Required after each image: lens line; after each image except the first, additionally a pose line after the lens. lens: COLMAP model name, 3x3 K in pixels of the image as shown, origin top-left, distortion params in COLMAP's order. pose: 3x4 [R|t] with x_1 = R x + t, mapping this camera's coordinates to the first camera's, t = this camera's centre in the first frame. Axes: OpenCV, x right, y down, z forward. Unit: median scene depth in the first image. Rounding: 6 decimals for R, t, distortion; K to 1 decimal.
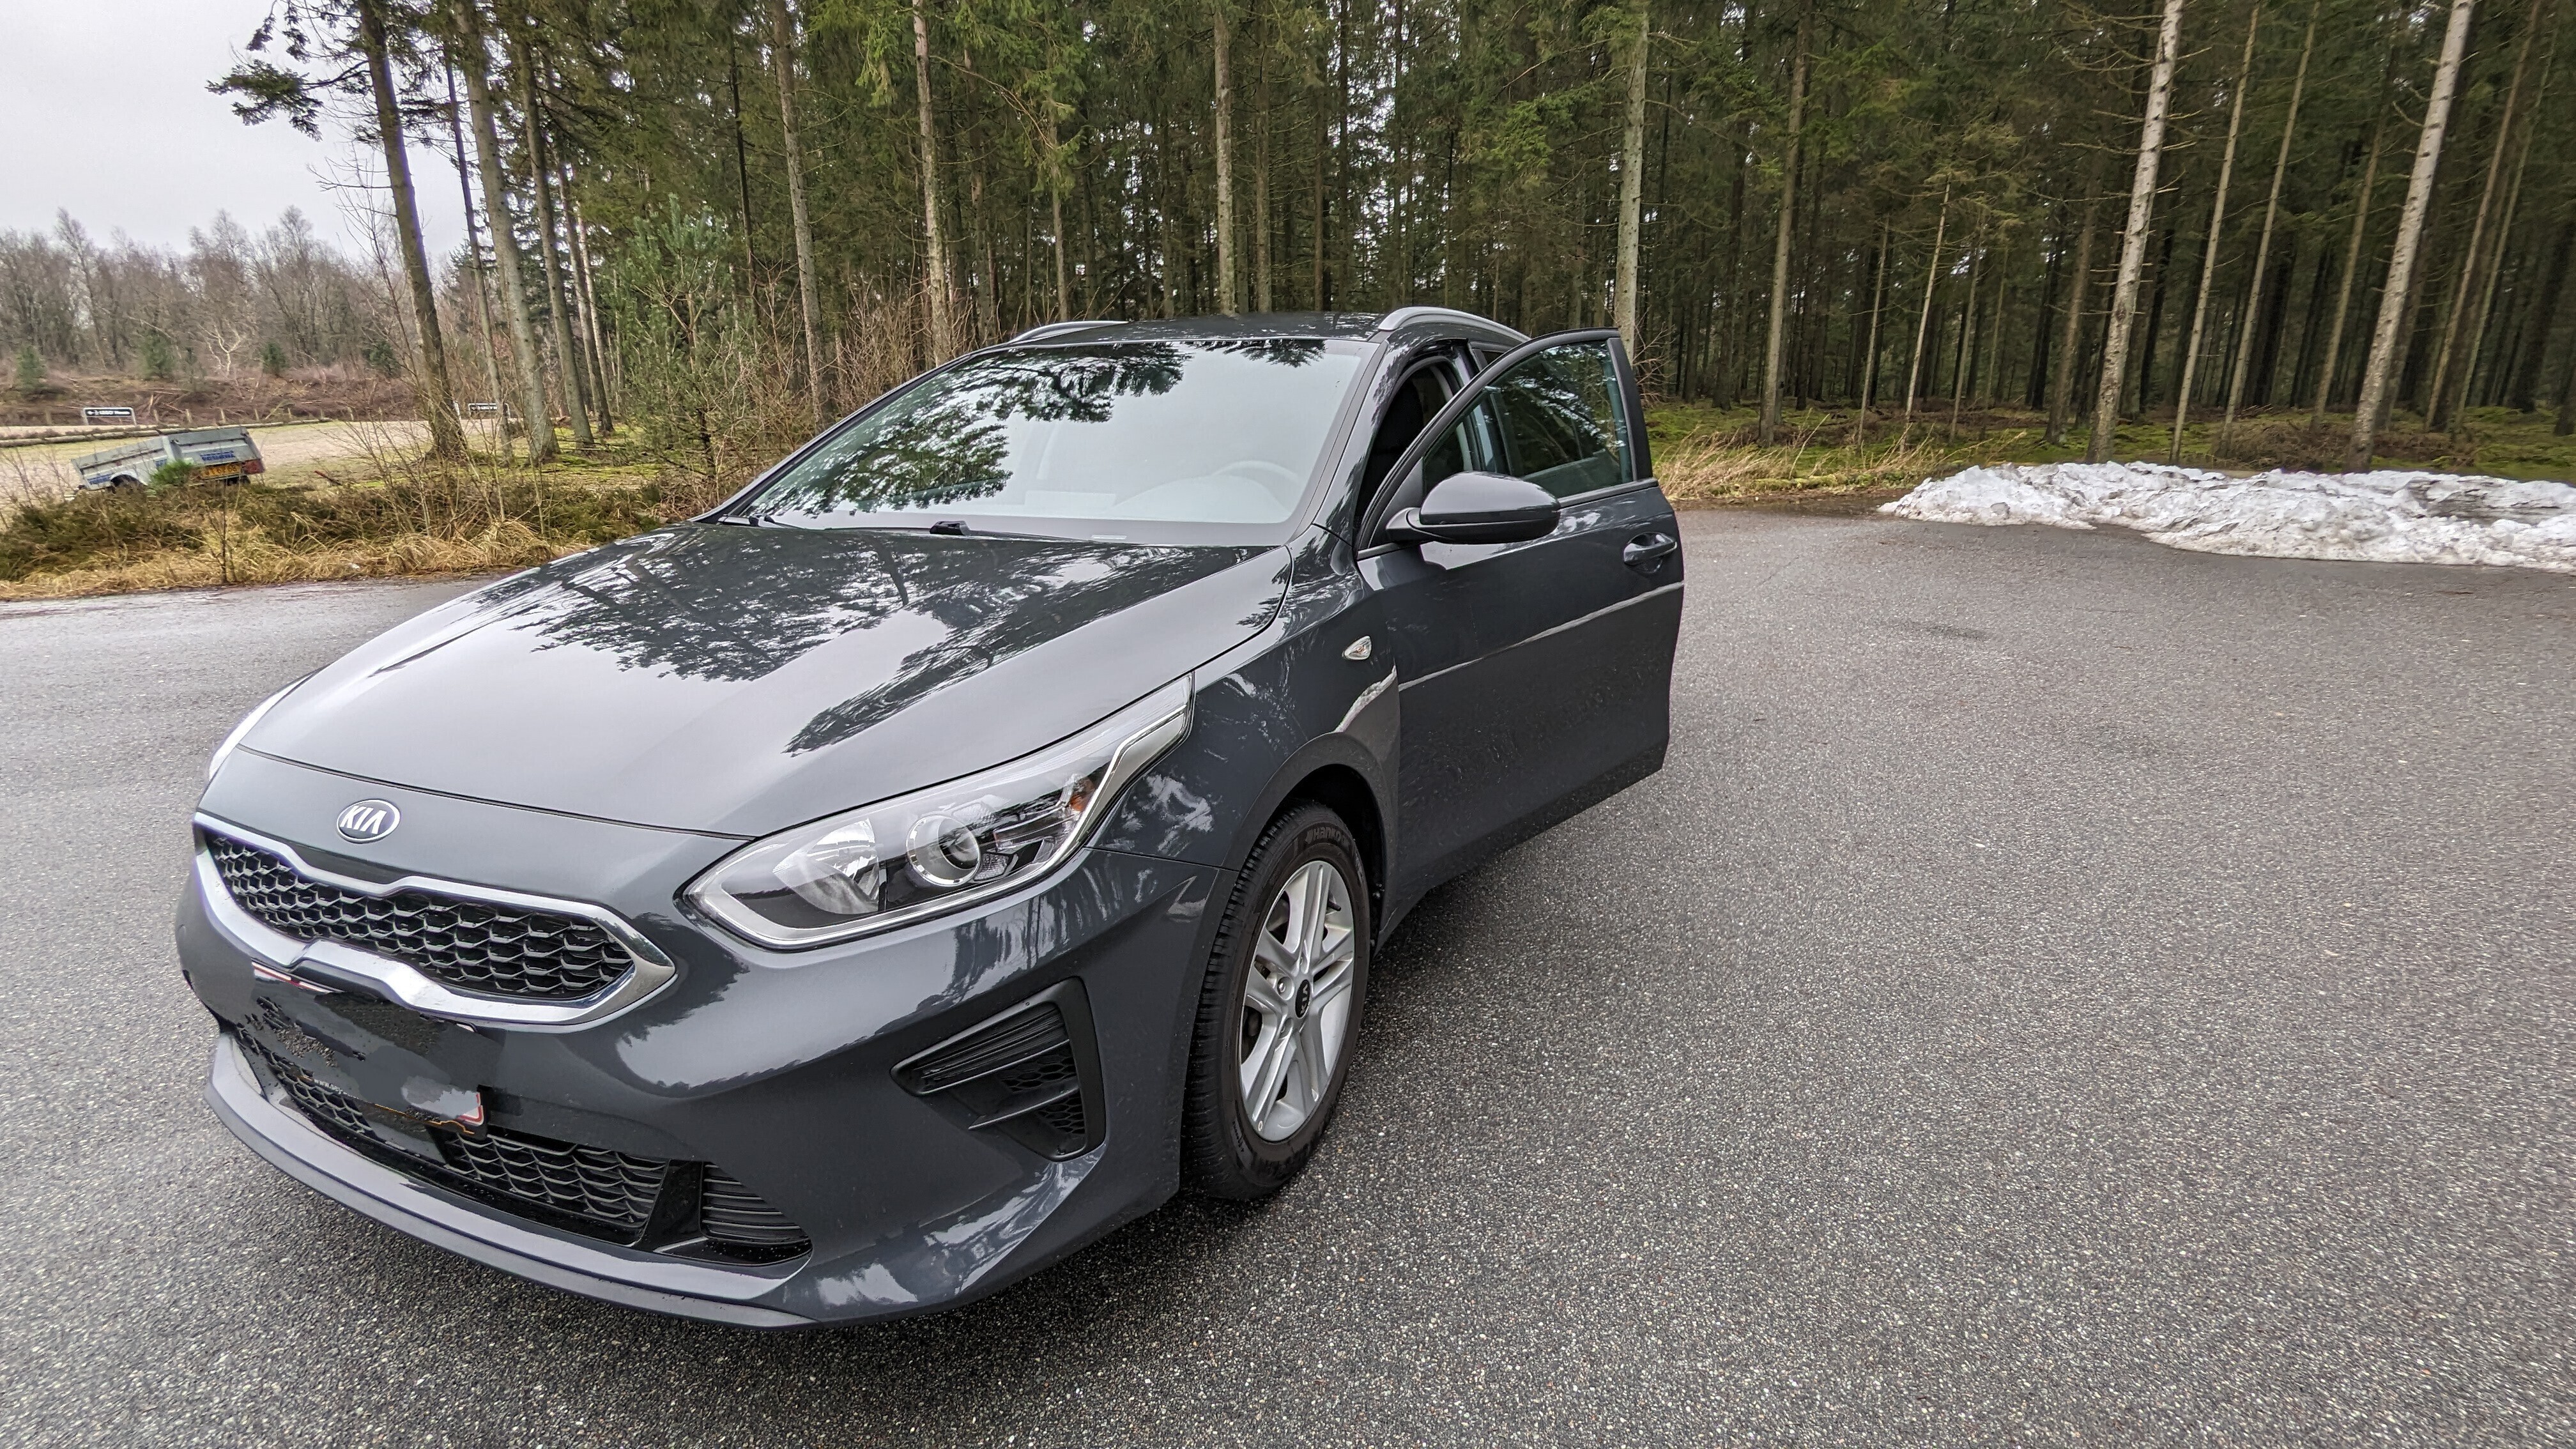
lens RADIAL K [[1221.4, 0, 1288.0], [0, 1221.4, 724.5], [0, 0, 1]] dist [-0.013063, 0.000045]
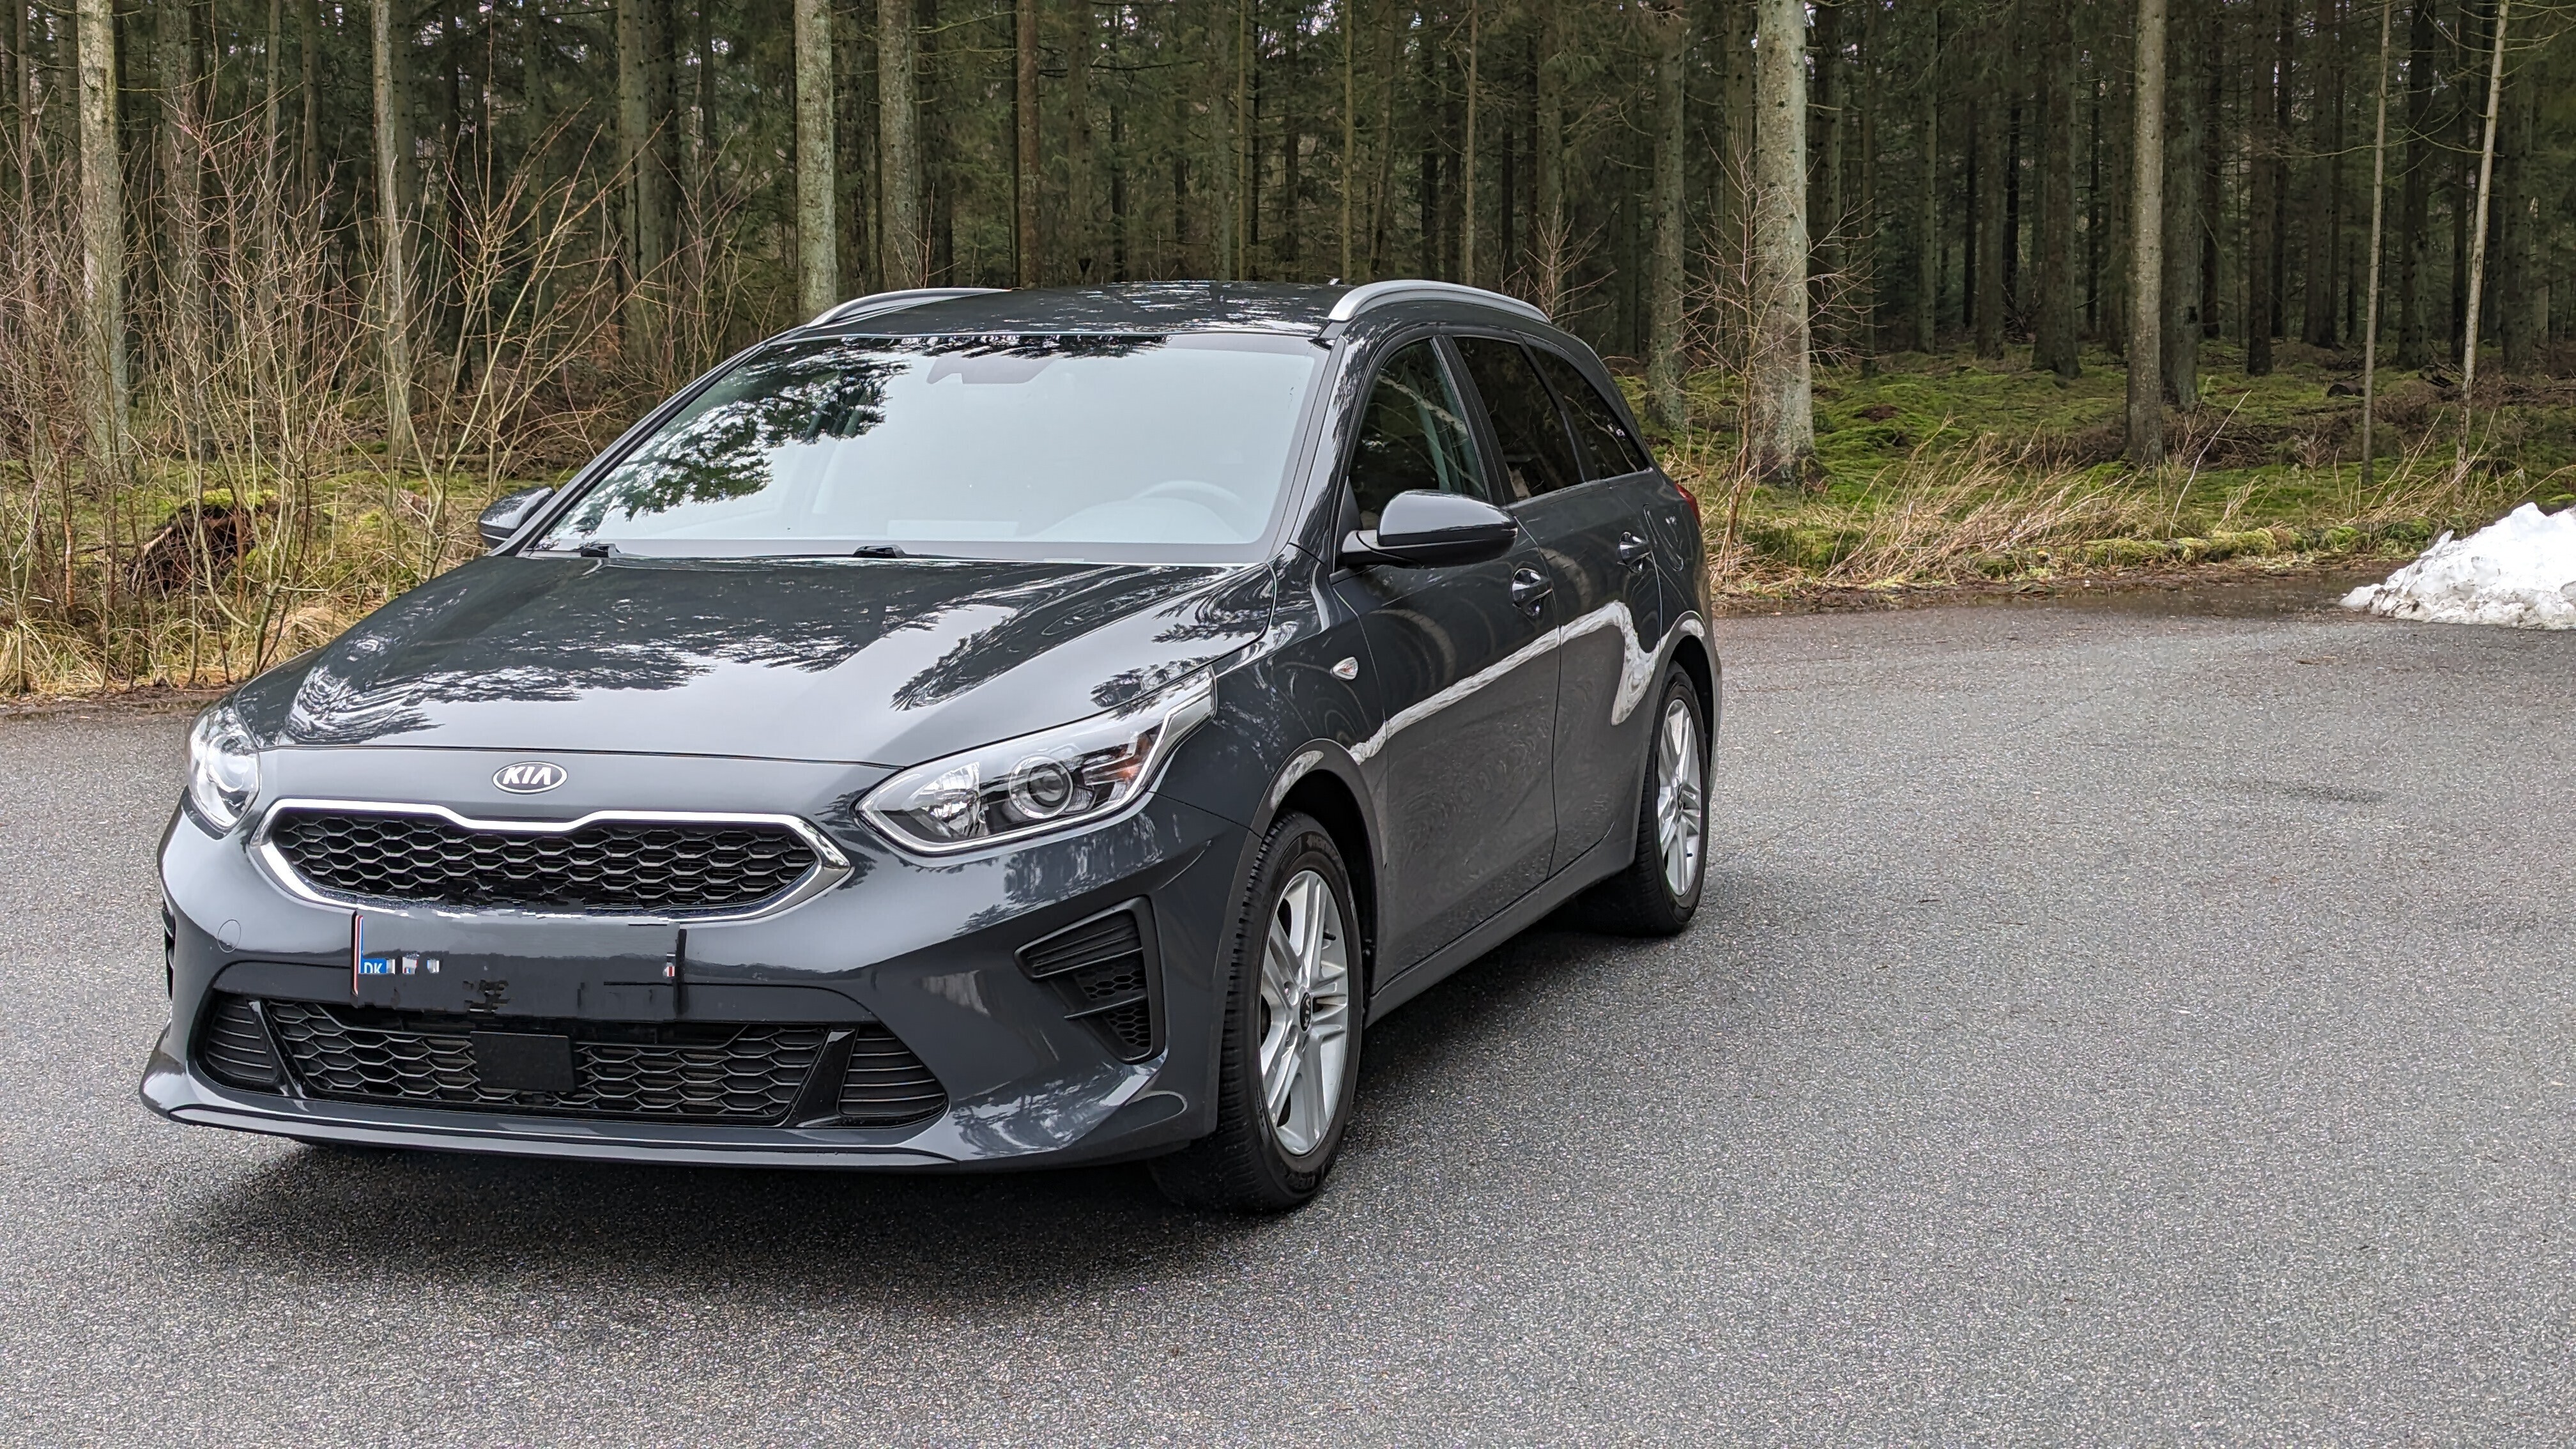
lens RADIAL K [[3807.8, 0, 1288.0], [0, 3807.8, 724.5], [0, 0, 1]] dist [0.009068, -0.081001]
pose [[0.993722, -0.013175, 0.111103, -0.295435], [0.030624, 0.987148, -0.156847, 0.415294], [-0.107608, 0.159264, 0.981354, -1.774457]]
